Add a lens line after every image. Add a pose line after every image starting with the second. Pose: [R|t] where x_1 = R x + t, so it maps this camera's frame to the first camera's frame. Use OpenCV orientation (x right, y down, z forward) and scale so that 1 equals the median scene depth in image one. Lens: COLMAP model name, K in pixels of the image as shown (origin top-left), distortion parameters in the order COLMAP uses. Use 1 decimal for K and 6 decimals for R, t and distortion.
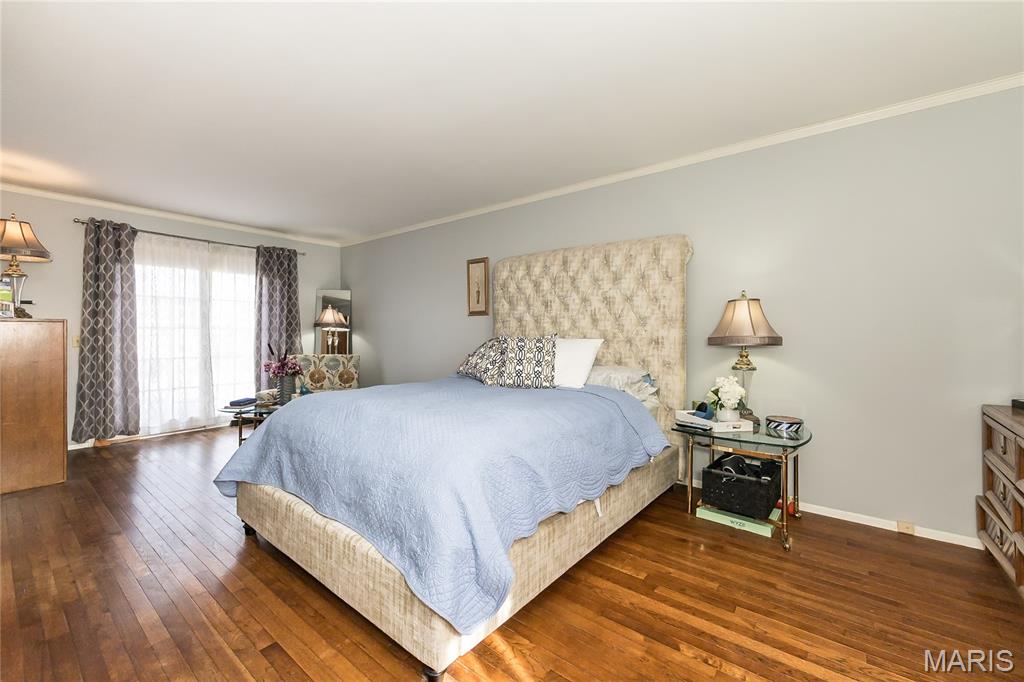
lens RADIAL K [[418.4, 0, 520.0], [0, 418.4, 342.9], [0, 0, 1]] dist [-0.004215, -0.000521]
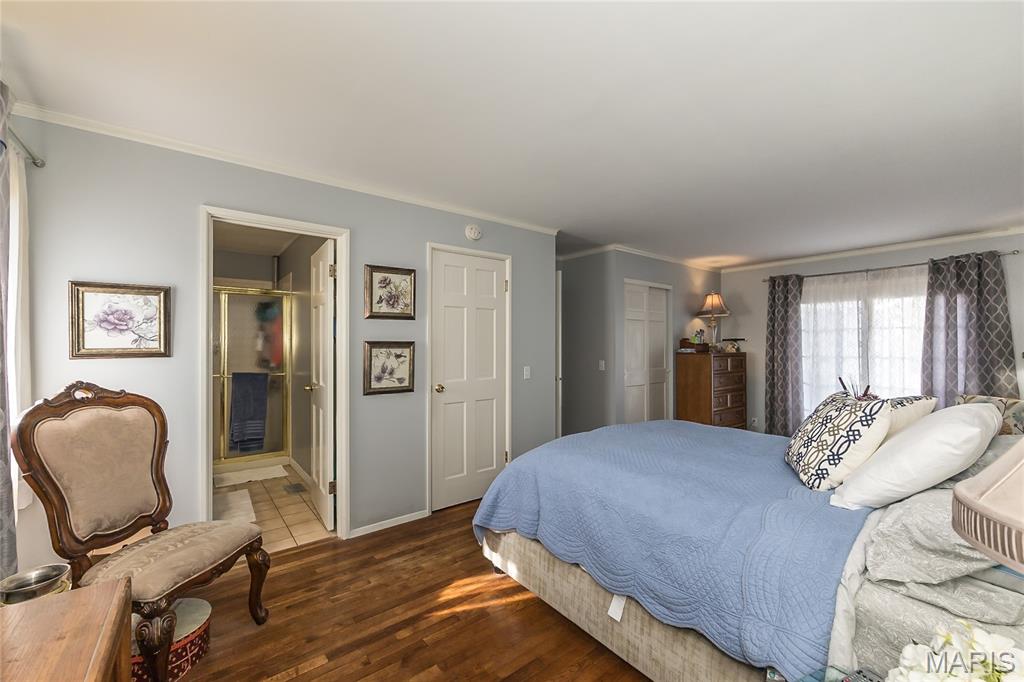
lens RADIAL K [[446.9, 0, 512.0], [0, 446.9, 341.0], [0, 0, 1]] dist [-0.003196, -0.000492]
pose [[-0.273210, 0.003793, -0.961947, 0.566171], [-0.013371, 0.999881, 0.007741, -0.079515], [0.961861, 0.014977, -0.273127, 0.529372]]
